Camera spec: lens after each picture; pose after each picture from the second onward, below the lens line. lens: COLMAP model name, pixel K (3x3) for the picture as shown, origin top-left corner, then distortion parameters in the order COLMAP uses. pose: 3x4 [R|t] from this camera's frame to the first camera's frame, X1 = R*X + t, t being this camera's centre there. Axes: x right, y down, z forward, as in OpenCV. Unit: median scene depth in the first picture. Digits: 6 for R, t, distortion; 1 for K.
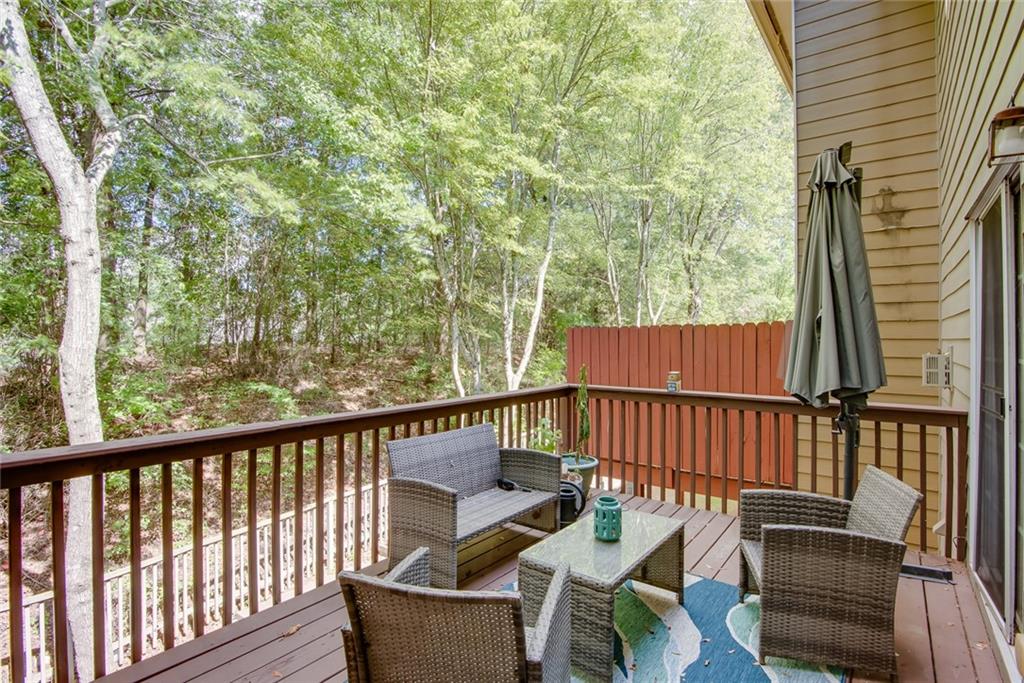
lens RADIAL K [[536.9, 0, 512.1], [0, 536.9, 338.8], [0, 0, 1]] dist [-0.004219, -0.000543]
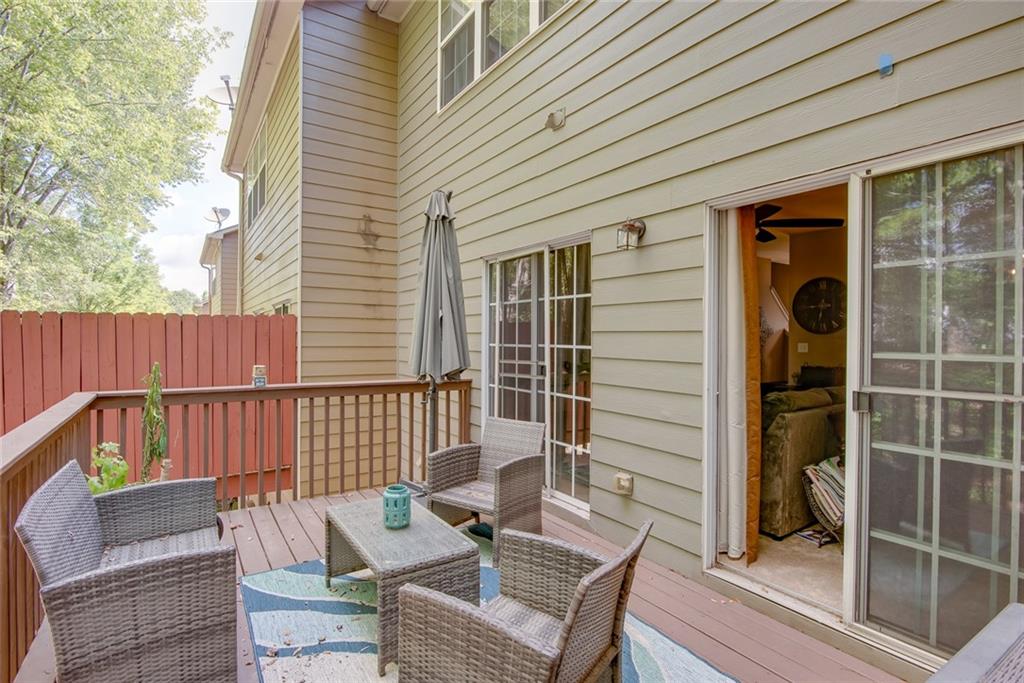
lens RADIAL K [[503.8, 0, 510.5], [0, 503.8, 344.4], [0, 0, 1]] dist [0.000291, 0.000144]
pose [[0.371010, -0.020153, 0.928410, -0.316867], [-0.008445, 0.999650, 0.025075, -0.002735], [-0.928590, -0.017144, 0.370710, 0.223920]]
